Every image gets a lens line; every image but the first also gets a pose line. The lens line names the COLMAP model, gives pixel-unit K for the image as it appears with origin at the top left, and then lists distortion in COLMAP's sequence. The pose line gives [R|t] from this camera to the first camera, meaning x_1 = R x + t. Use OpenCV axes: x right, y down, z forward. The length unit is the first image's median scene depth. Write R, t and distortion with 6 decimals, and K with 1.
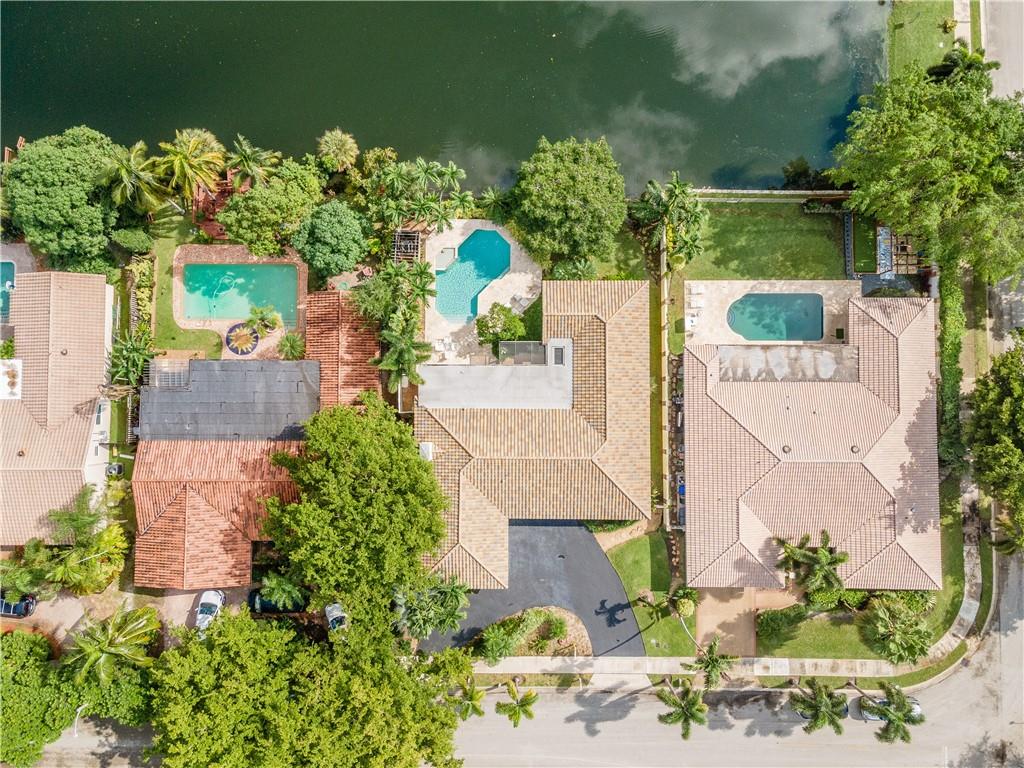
lens RADIAL K [[753.4, 0, 512.0], [0, 753.4, 384.0], [0, 0, 1]] dist [0.024050, 0.050018]
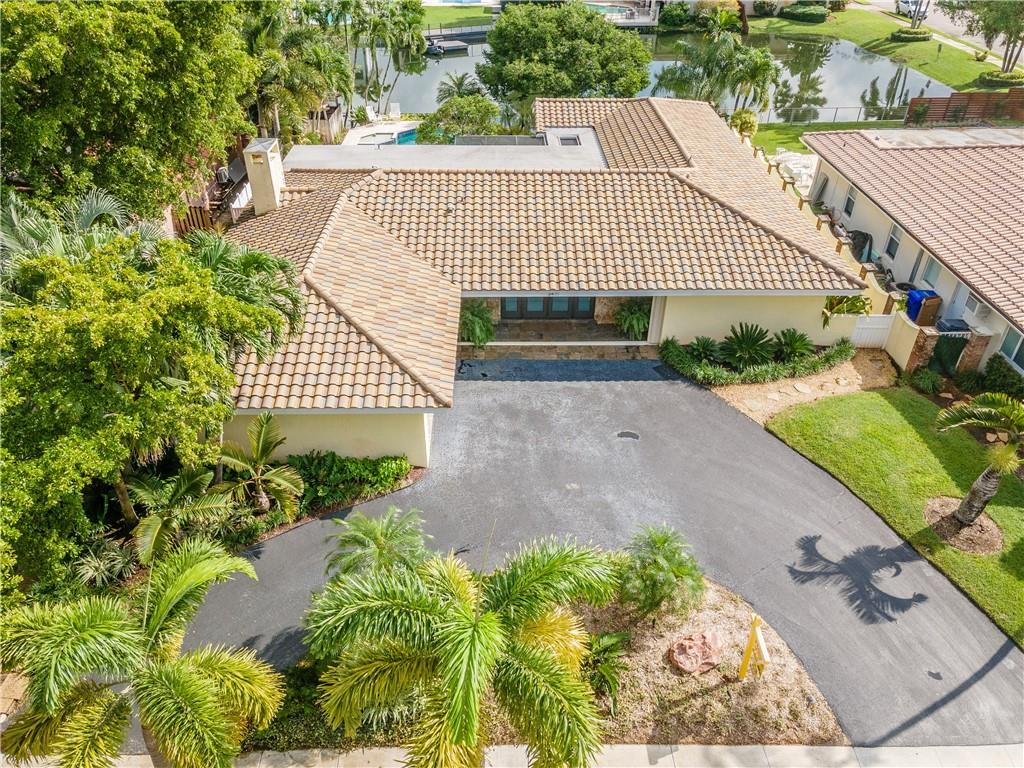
lens RADIAL K [[753.4, 0, 512.0], [0, 753.4, 384.0], [0, 0, 1]] dist [0.024050, 0.050018]
pose [[0.999804, -0.009571, 0.017304, 0.012059], [0.019544, 0.611665, -0.790875, 0.473912], [-0.003015, 0.791059, 0.611732, 0.808910]]
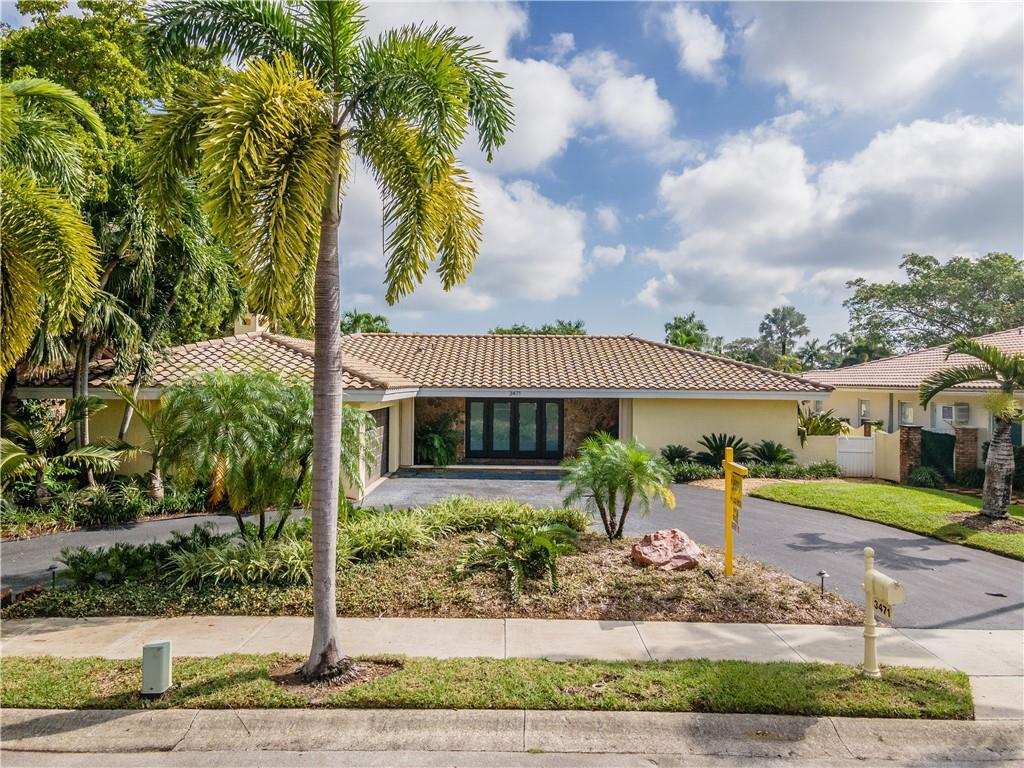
lens RADIAL K [[753.4, 0, 512.0], [0, 753.4, 384.0], [0, 0, 1]] dist [0.024050, 0.050018]
pose [[0.999936, 0.010111, 0.005029, 0.034397], [0.004505, 0.051227, -0.998677, 0.513709], [-0.010356, 0.998636, 0.051178, 0.966222]]
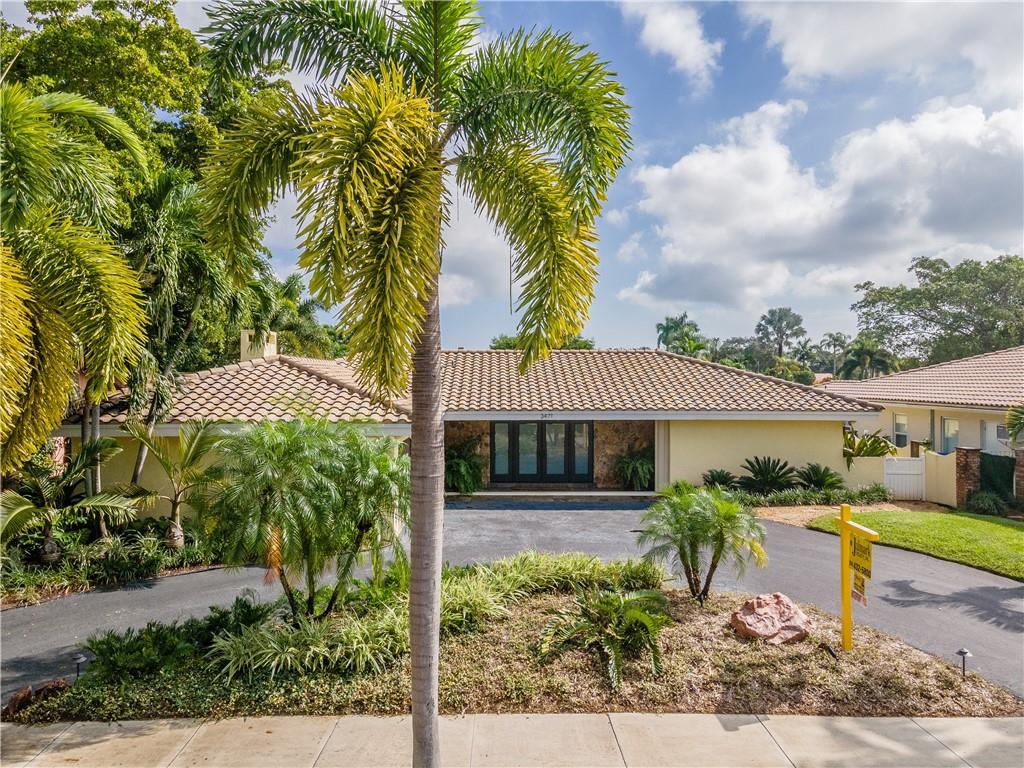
lens RADIAL K [[753.4, 0, 512.0], [0, 753.4, 384.0], [0, 0, 1]] dist [0.024050, 0.050018]
pose [[0.999672, 0.001603, 0.025576, 0.014622], [0.025454, 0.053264, -0.998256, 0.492891], [-0.002962, 0.998579, 0.053206, 0.957242]]
